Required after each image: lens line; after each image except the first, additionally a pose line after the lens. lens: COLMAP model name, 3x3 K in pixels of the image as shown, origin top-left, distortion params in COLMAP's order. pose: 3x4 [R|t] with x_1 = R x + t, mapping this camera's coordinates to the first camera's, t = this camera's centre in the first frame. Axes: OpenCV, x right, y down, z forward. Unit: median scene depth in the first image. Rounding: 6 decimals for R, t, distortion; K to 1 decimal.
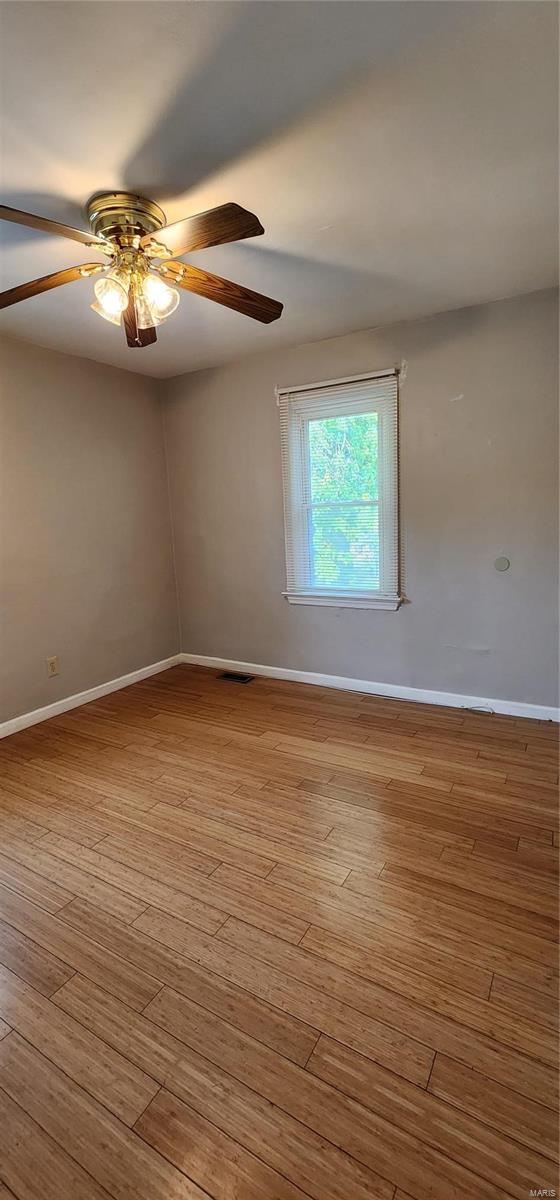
lens RADIAL K [[496.8, 0, 279.9], [0, 496.8, 597.9], [0, 0, 1]] dist [-0.003501, 0.000559]
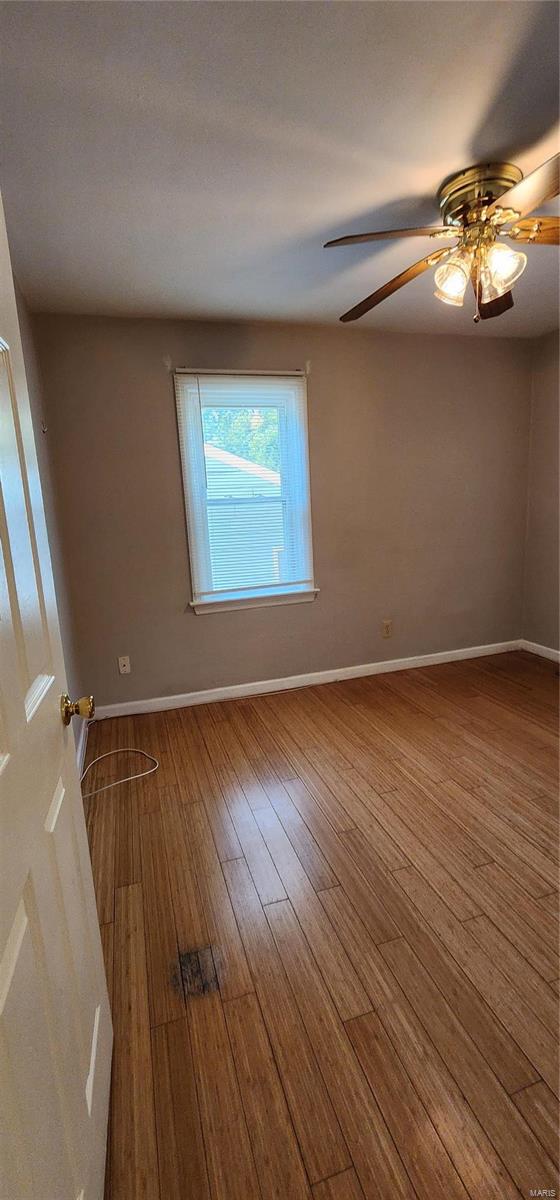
lens RADIAL K [[496.8, 0, 275.6], [0, 496.8, 597.9], [0, 0, 1]] dist [-0.003501, 0.000559]
pose [[0.745243, 0.137893, -0.652379, 0.135413], [-0.096379, 0.990385, 0.099238, -0.032436], [0.659791, -0.011081, 0.751368, -0.000636]]
